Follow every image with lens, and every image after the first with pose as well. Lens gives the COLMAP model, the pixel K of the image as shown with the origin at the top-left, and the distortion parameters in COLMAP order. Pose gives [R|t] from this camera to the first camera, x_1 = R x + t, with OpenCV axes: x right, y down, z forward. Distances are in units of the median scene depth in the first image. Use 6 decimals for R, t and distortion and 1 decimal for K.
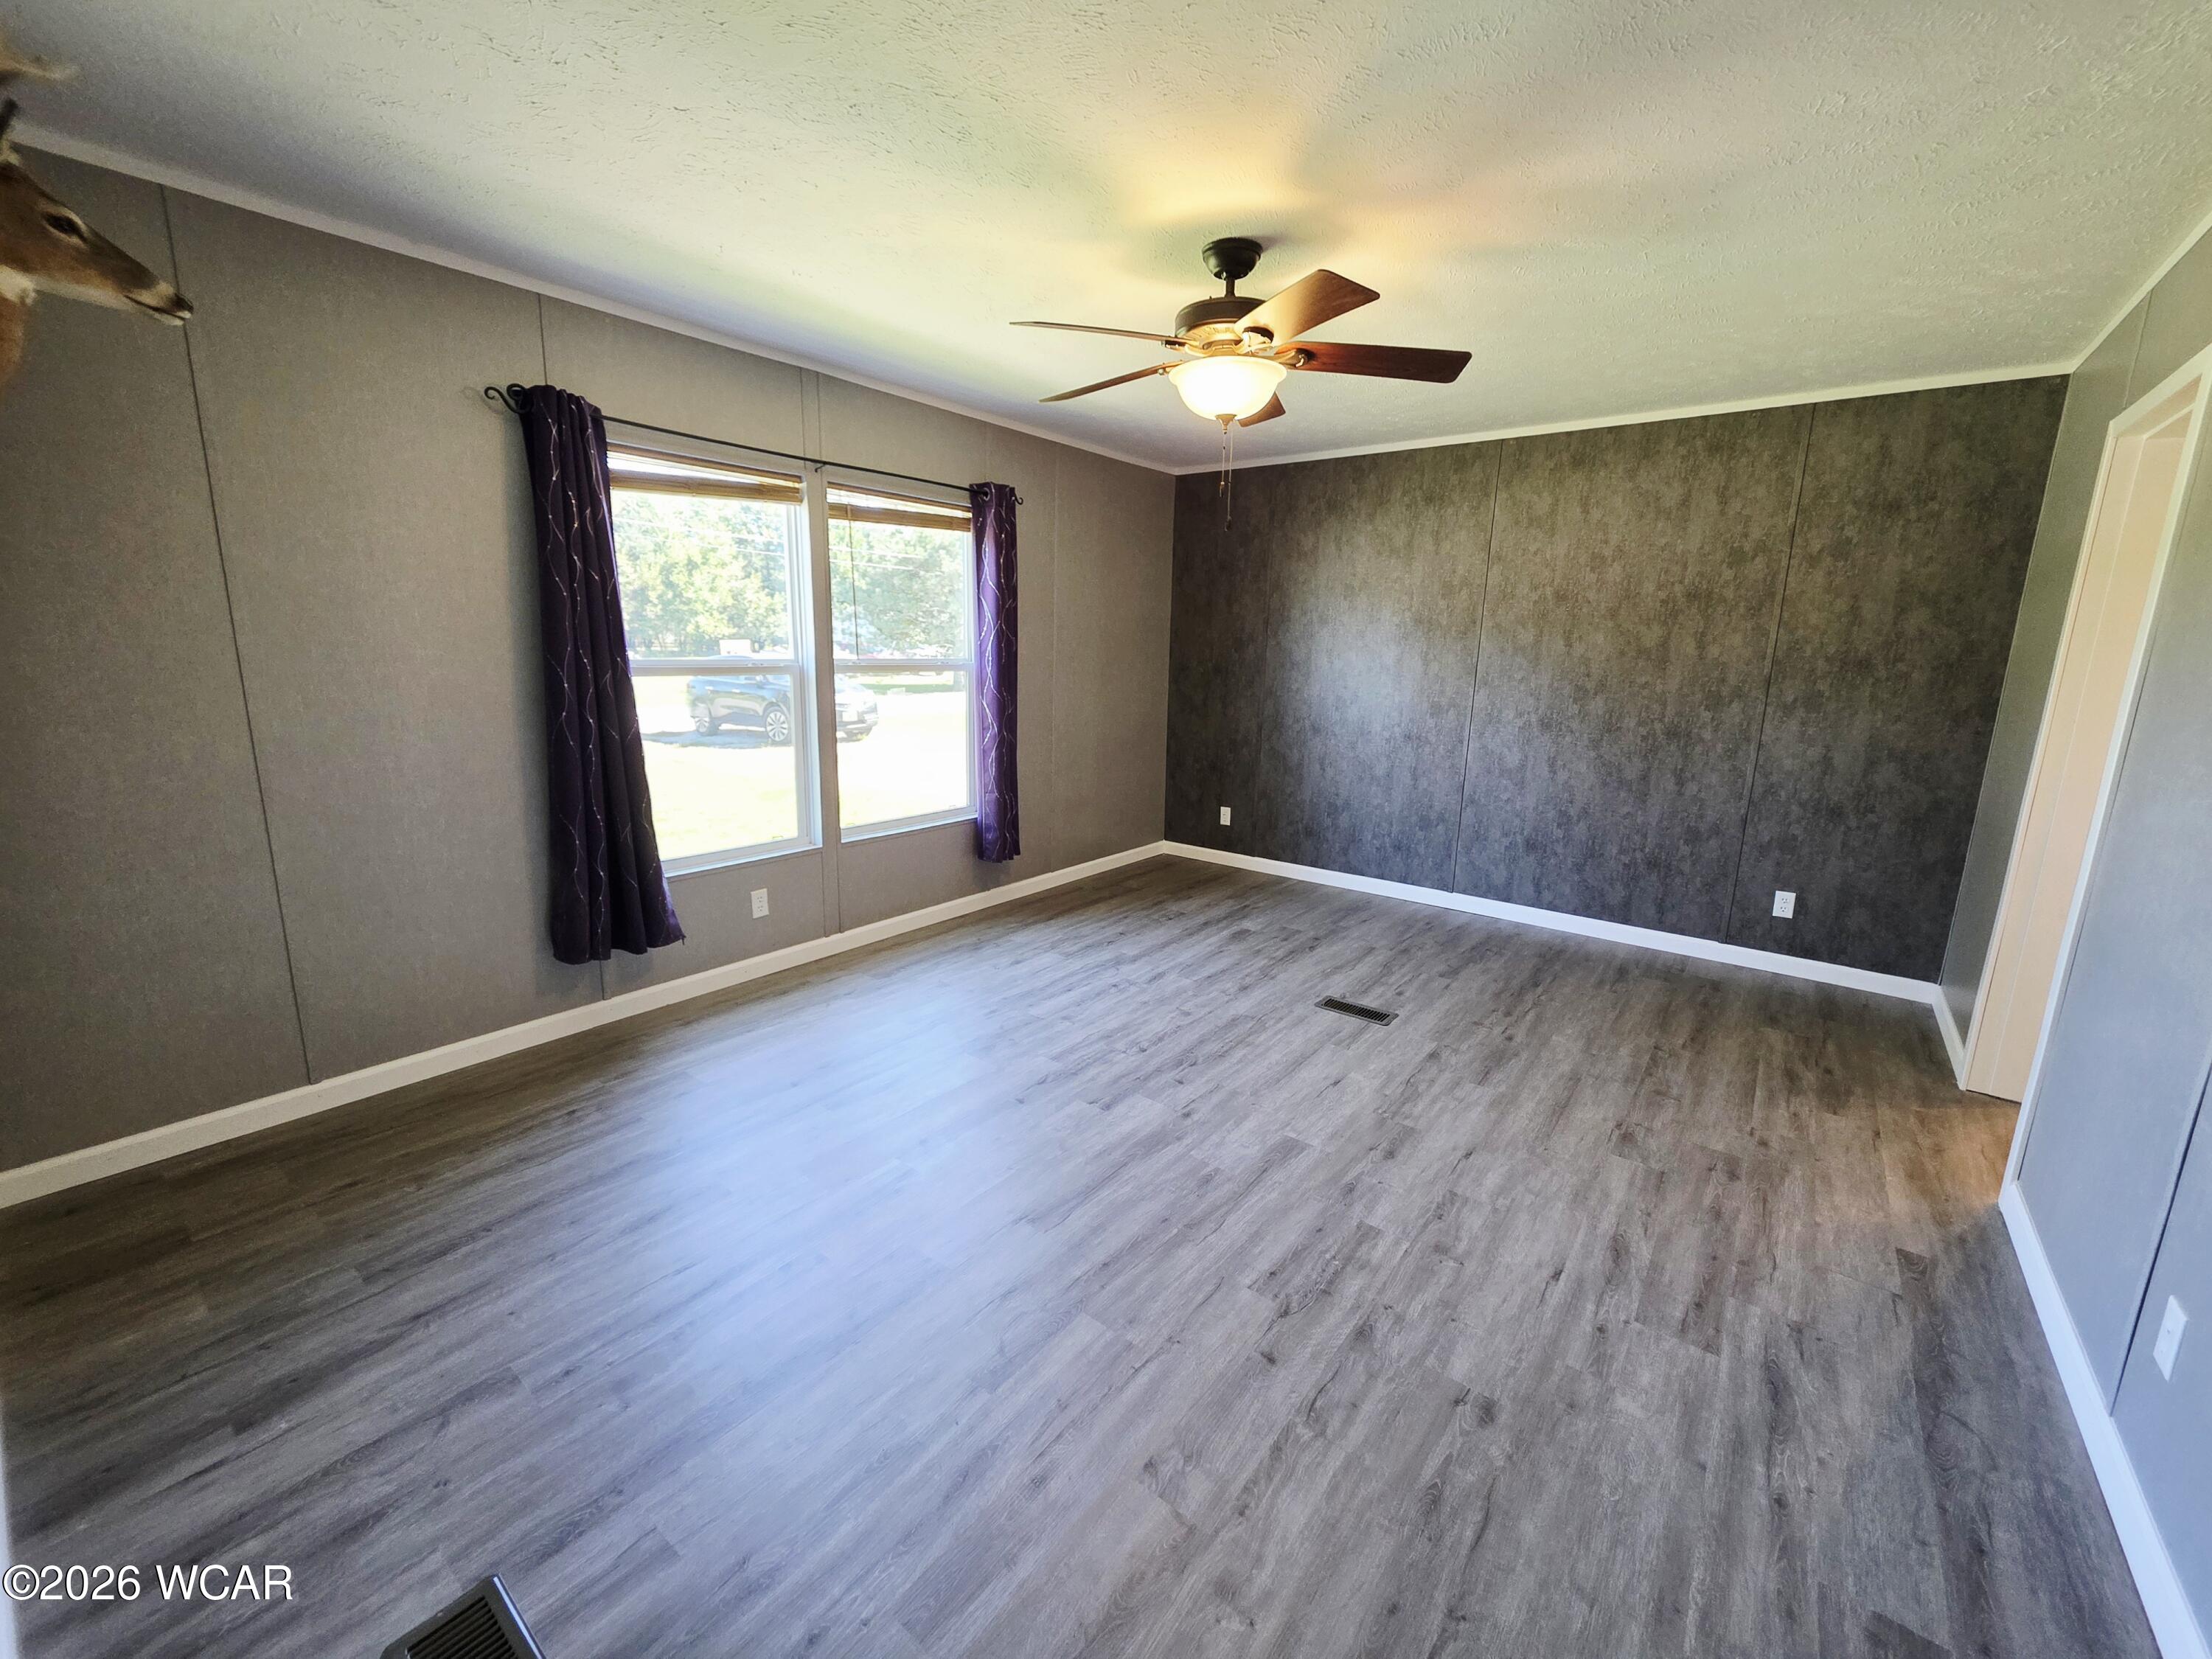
lens RADIAL K [[885.1, 0, 1086.2], [0, 885.1, 831.4], [0, 0, 1]] dist [0.002323, -0.000372]
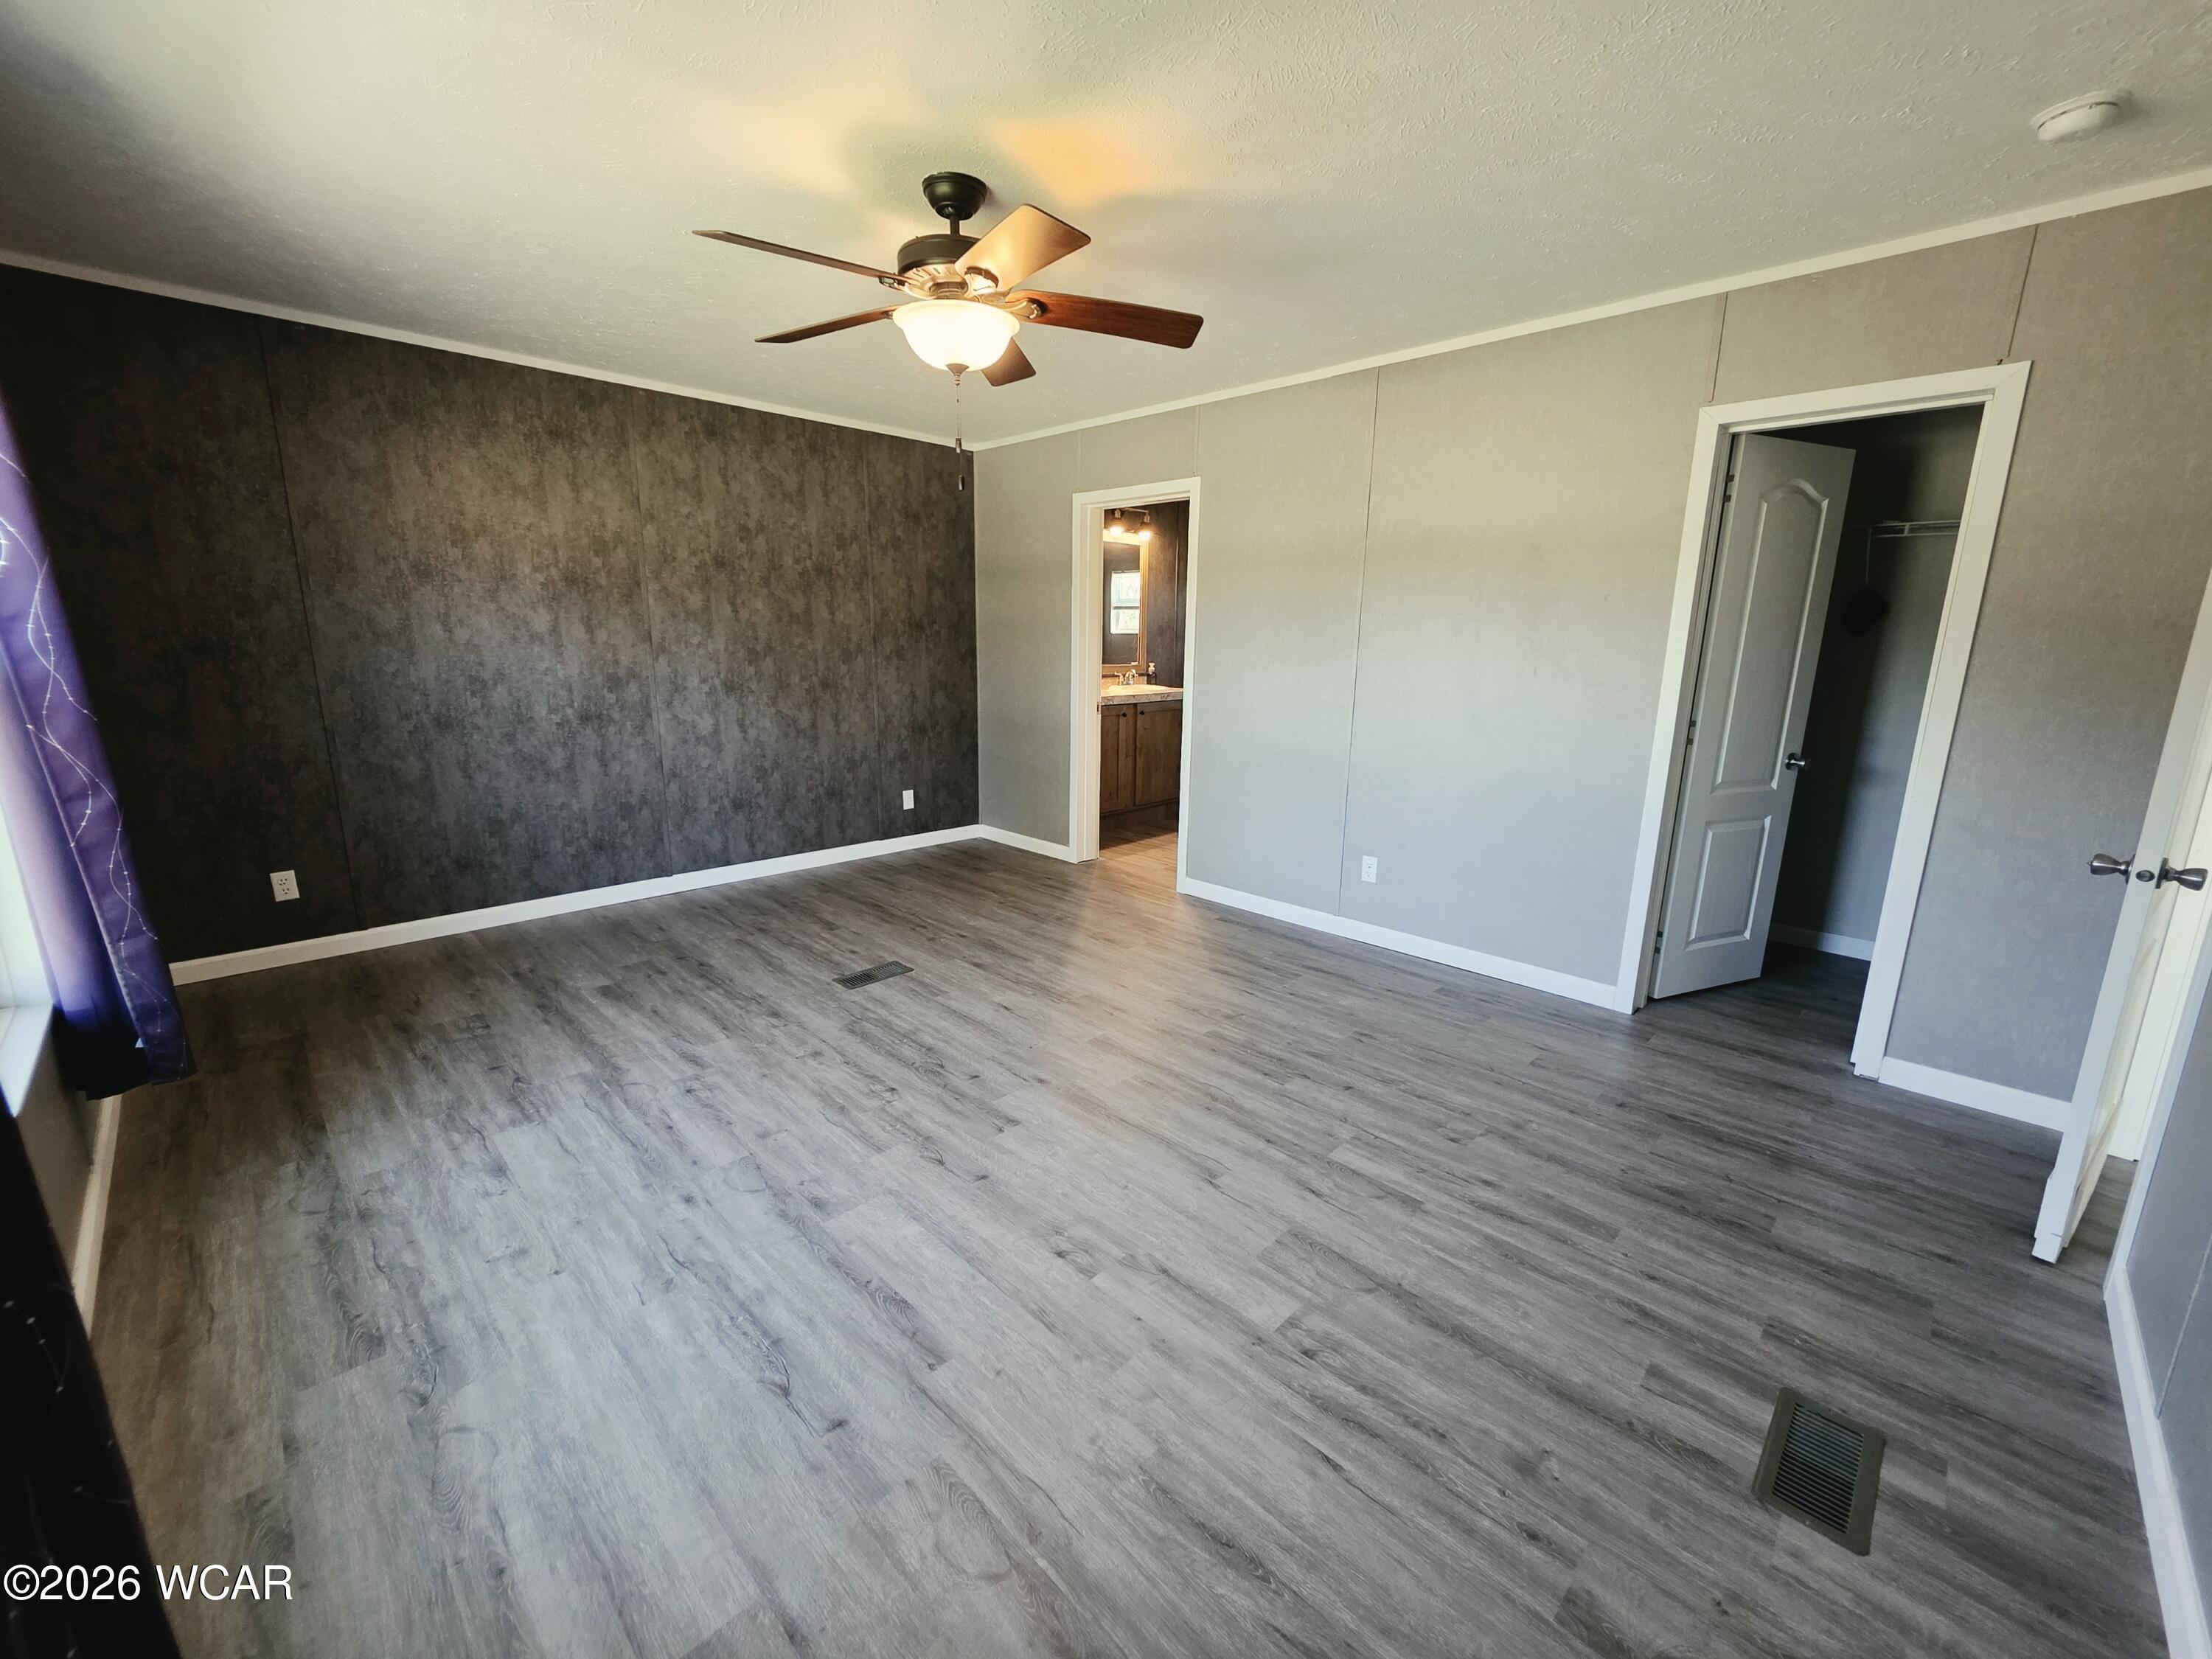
lens RADIAL K [[885.1, 0, 1110.6], [0, 885.1, 834.1], [0, 0, 1]] dist [0.002323, -0.000372]
pose [[0.097123, -0.239462, 0.966036, -0.527197], [0.196850, 0.956072, 0.217202, -0.102694], [-0.975611, 0.169069, 0.139995, 0.489382]]
